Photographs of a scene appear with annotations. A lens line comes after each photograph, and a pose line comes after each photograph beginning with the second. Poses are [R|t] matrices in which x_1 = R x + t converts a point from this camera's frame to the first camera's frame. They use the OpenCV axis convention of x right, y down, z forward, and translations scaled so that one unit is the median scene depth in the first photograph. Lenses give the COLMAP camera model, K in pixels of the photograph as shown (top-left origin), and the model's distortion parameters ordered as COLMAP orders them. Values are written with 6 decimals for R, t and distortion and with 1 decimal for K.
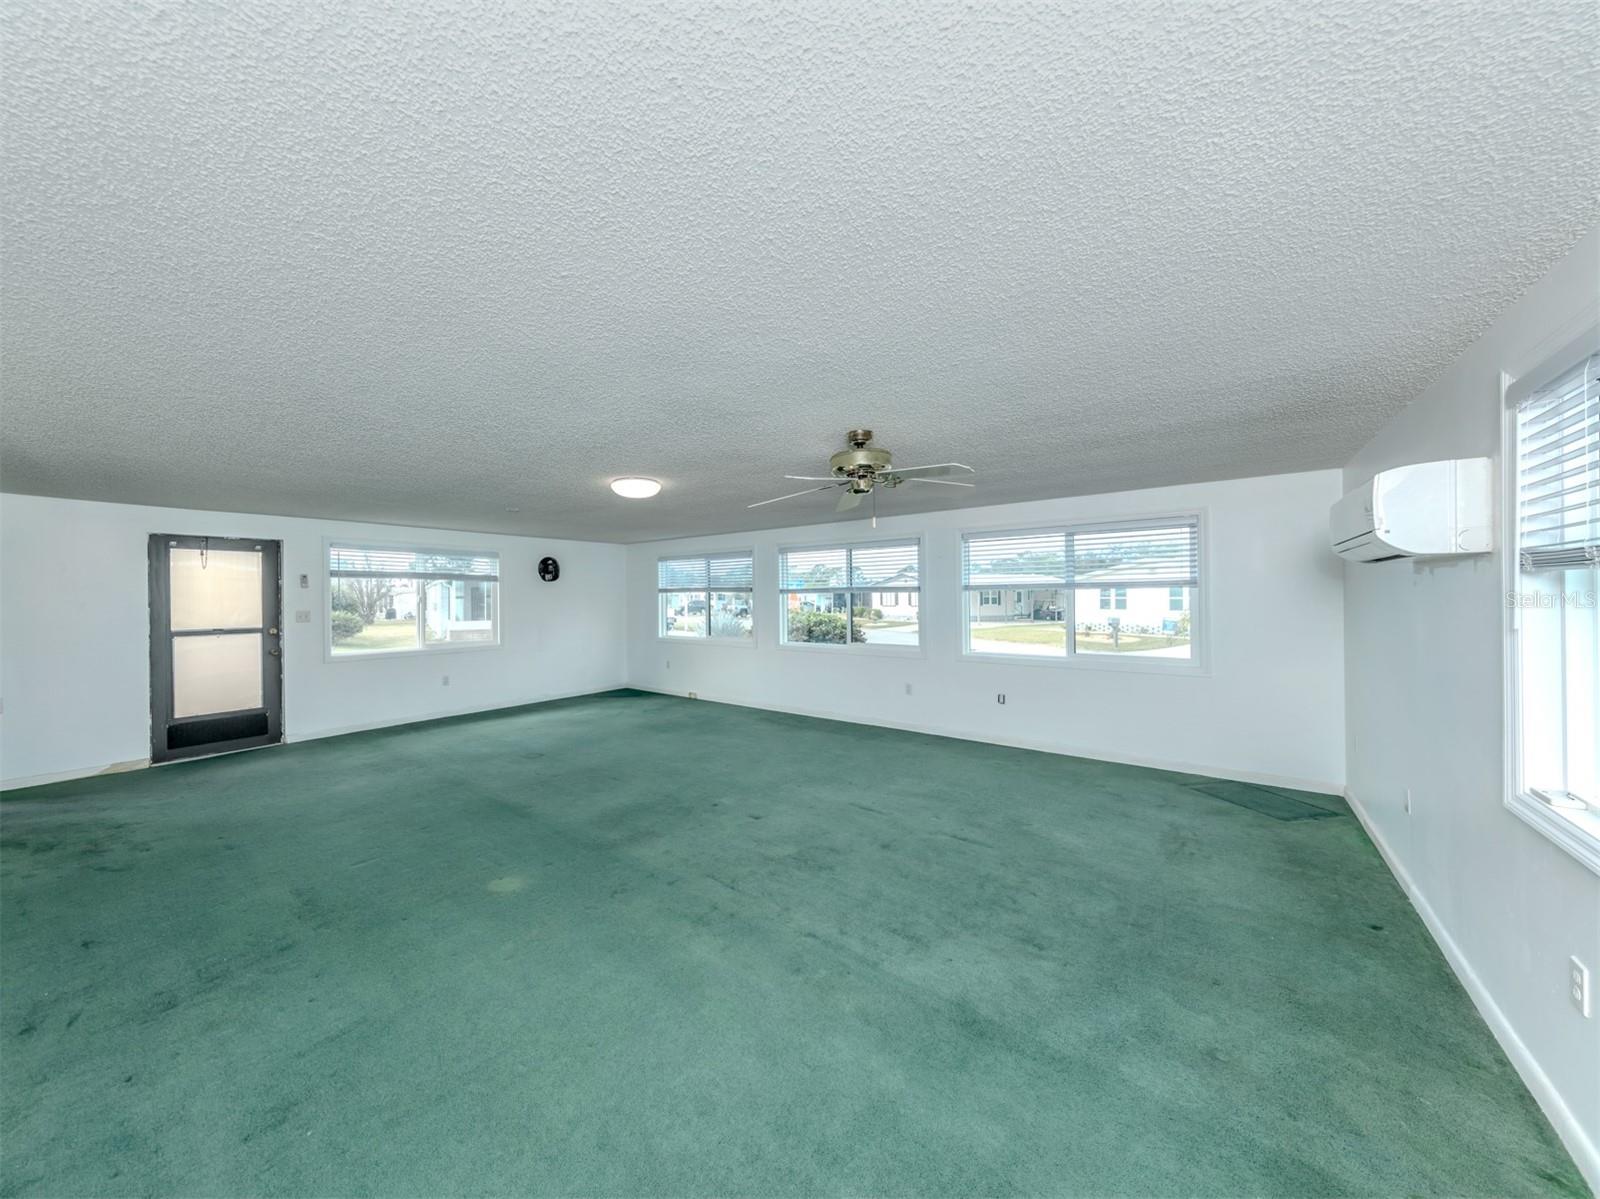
lens RADIAL K [[556.3, 0, 747.3], [0, 556.3, 599.4], [0, 0, 1]] dist [0.001341, -0.000410]
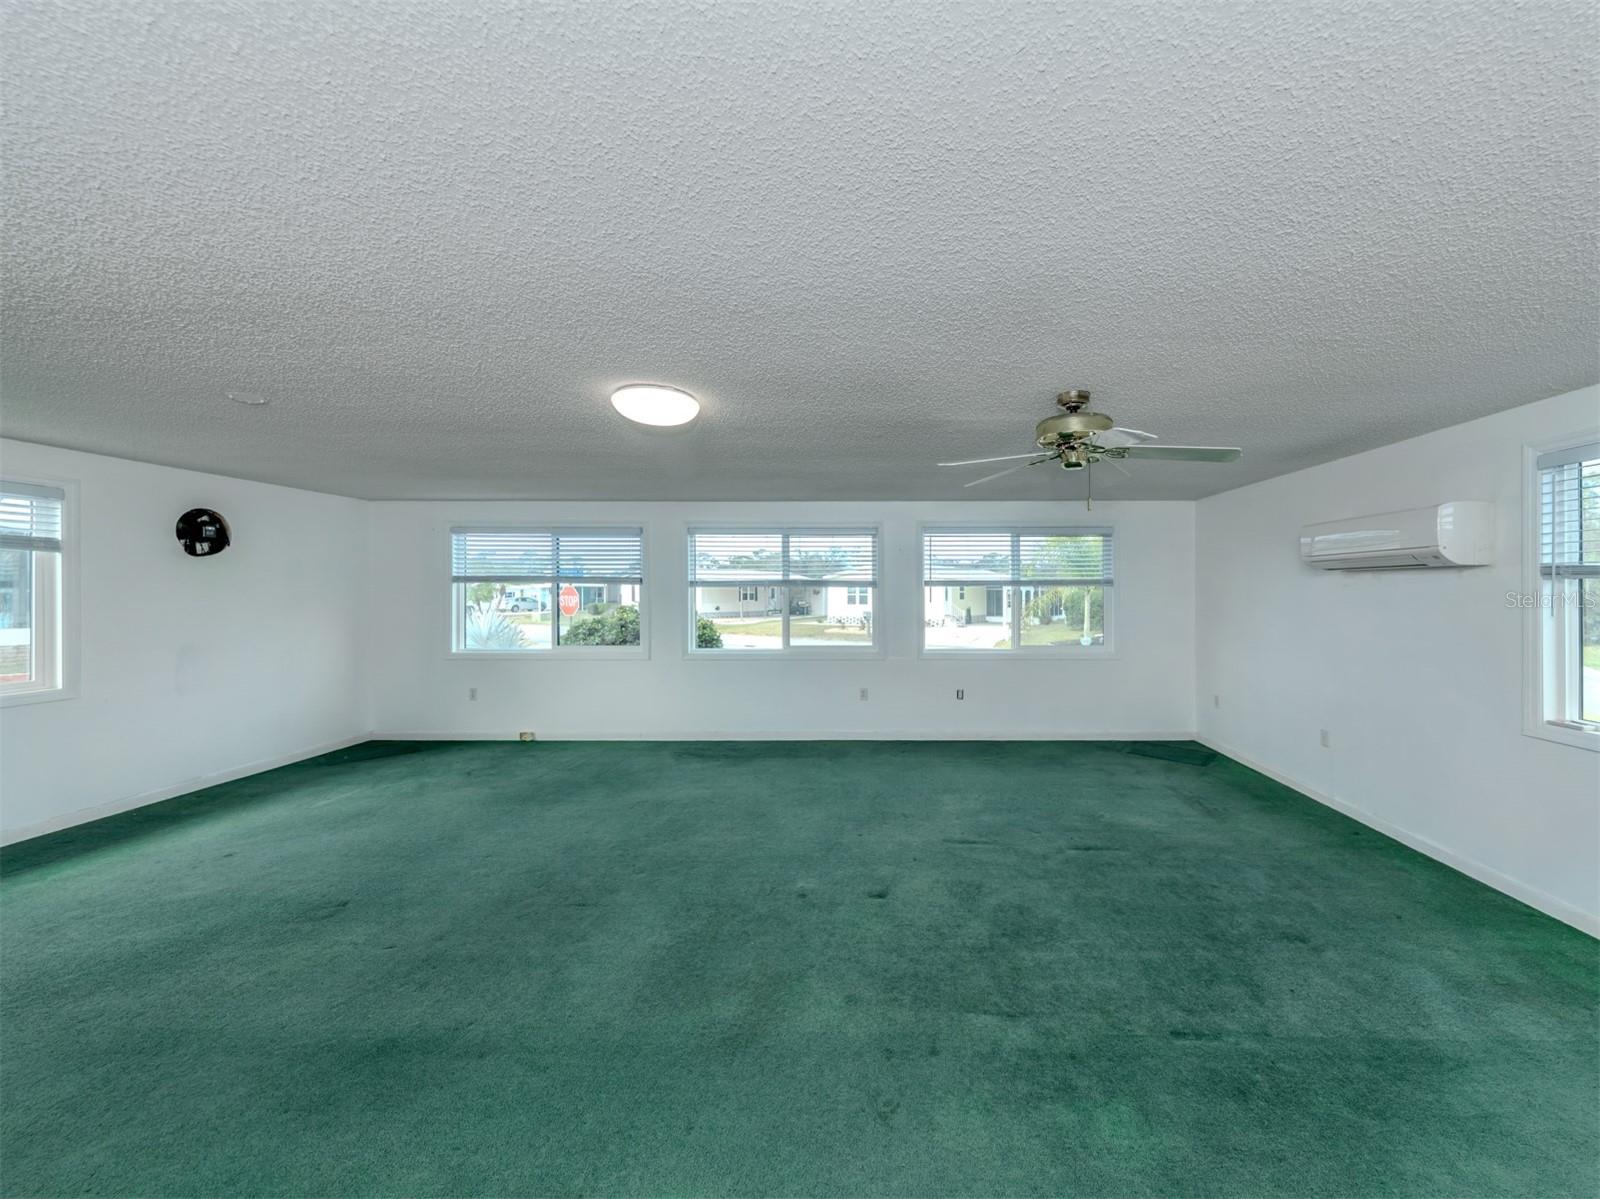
lens RADIAL K [[572.5, 0, 800.0], [0, 572.5, 599.5], [0, 0, 1]] dist [0.004293, -0.000102]
pose [[0.775732, -0.000047, 0.631063, -0.283107], [-0.004895, 0.999969, 0.006092, 0.001770], [-0.631044, -0.007815, 0.775708, 0.259039]]
